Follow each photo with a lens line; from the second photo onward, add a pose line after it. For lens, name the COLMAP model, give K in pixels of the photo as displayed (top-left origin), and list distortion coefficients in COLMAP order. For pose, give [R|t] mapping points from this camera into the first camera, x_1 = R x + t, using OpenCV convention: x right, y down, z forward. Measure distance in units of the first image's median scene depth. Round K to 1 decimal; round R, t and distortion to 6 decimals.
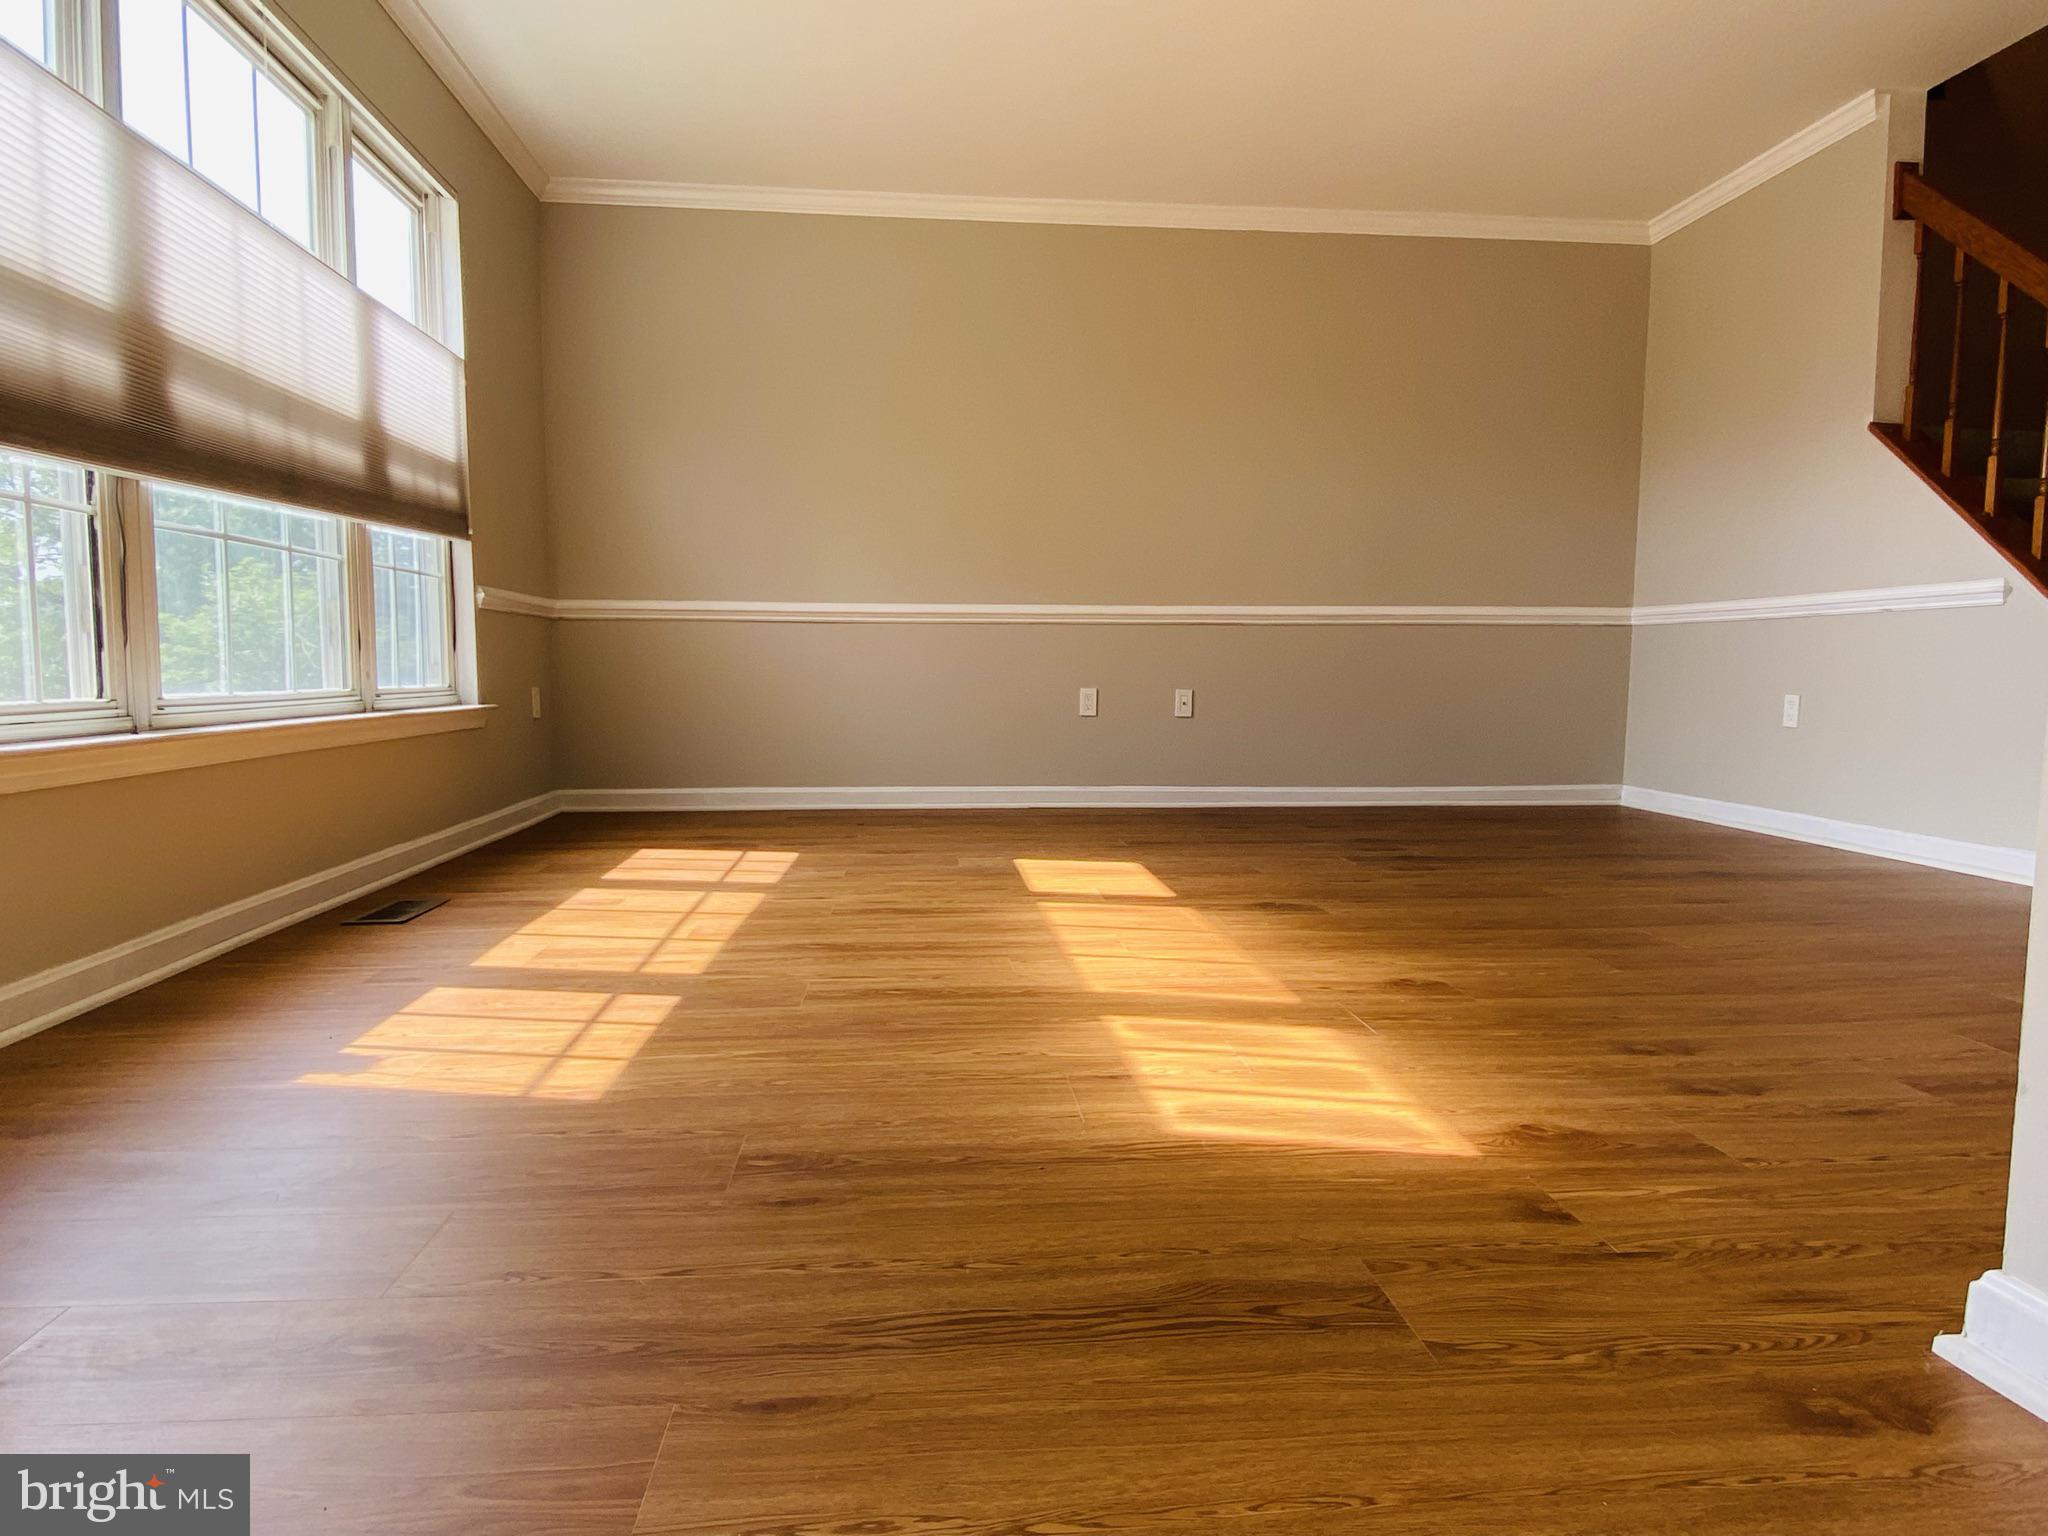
lens RADIAL K [[1169.1, 0, 1022.2], [0, 1169.1, 768.7], [0, 0, 1]] dist [-0.007291, -0.006266]
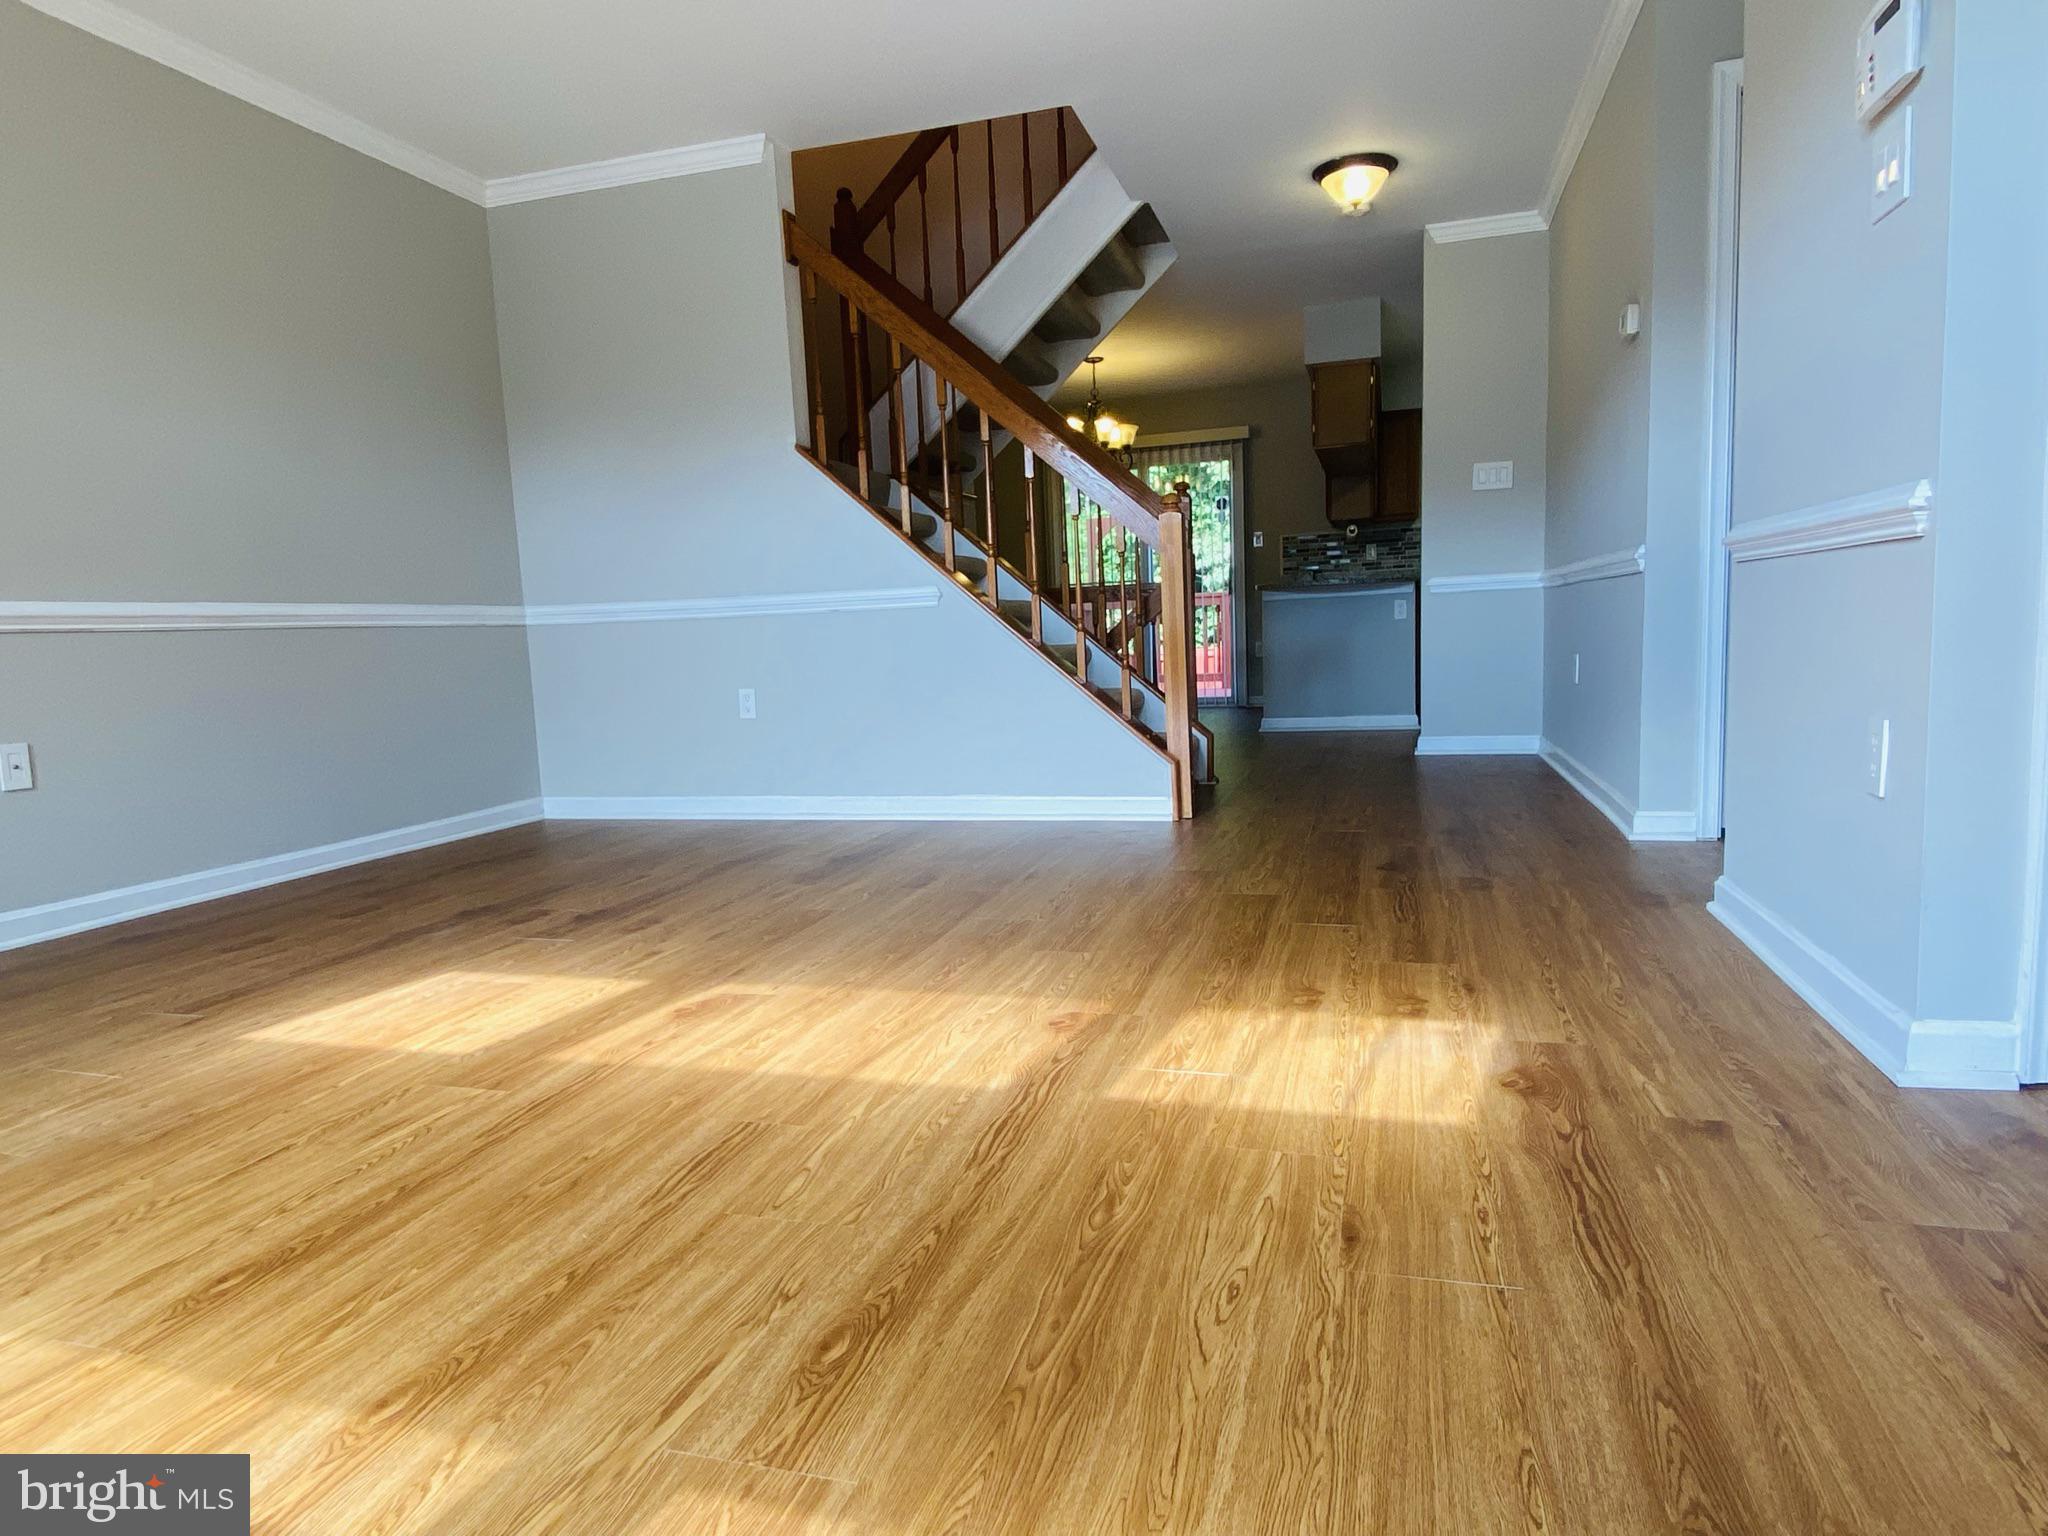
lens RADIAL K [[1189.7, 0, 1024.9], [0, 1189.7, 781.4], [0, 0, 1]] dist [0.018737, -0.010350]
pose [[0.371802, -0.138348, 0.917945, -0.327286], [0.124886, 0.987298, 0.098217, -0.066053], [-0.919873, 0.078121, 0.384357, 0.416882]]
